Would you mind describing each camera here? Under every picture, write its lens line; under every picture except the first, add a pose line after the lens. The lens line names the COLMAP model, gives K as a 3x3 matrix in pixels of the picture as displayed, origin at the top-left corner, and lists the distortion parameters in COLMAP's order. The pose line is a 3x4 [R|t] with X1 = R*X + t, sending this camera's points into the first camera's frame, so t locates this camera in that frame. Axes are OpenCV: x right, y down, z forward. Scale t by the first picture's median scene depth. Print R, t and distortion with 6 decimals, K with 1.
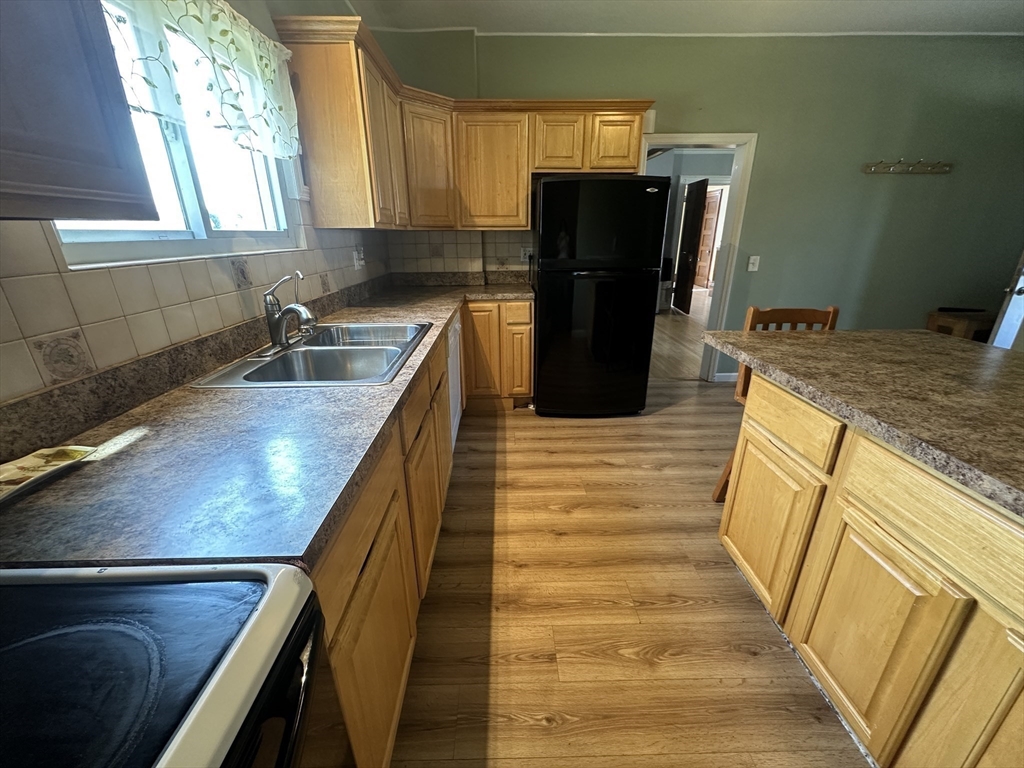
lens RADIAL K [[411.2, 0, 512.4], [0, 411.2, 385.7], [0, 0, 1]] dist [-0.002343, 0.001267]
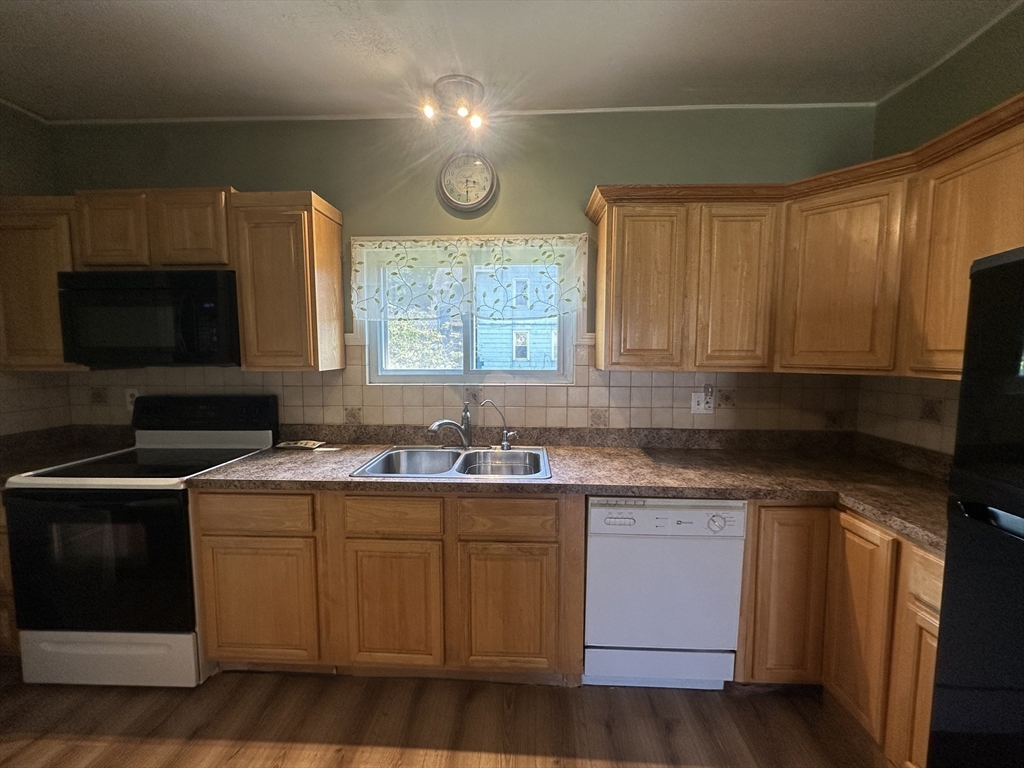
lens RADIAL K [[411.2, 0, 511.7], [0, 411.2, 383.9], [0, 0, 1]] dist [-0.002343, 0.001267]
pose [[-0.072546, 0.086226, -0.993631, 0.597831], [-0.346110, 0.932168, 0.106162, -0.367752], [0.935385, 0.351608, -0.037782, 0.813911]]
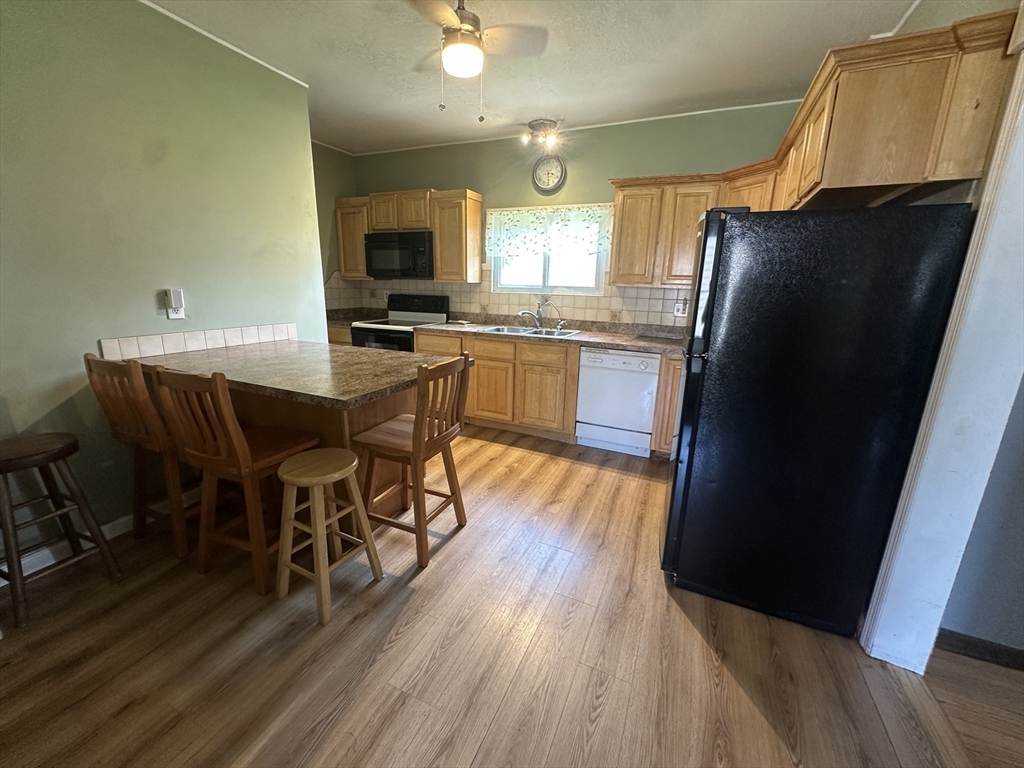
lens RADIAL K [[411.2, 0, 511.4], [0, 411.2, 385.3], [0, 0, 1]] dist [-0.002343, 0.001267]
pose [[-0.431777, 0.216611, -0.875585, 1.361944], [-0.334049, 0.863307, 0.378302, -0.517518], [0.837843, 0.455830, -0.300397, 1.307753]]
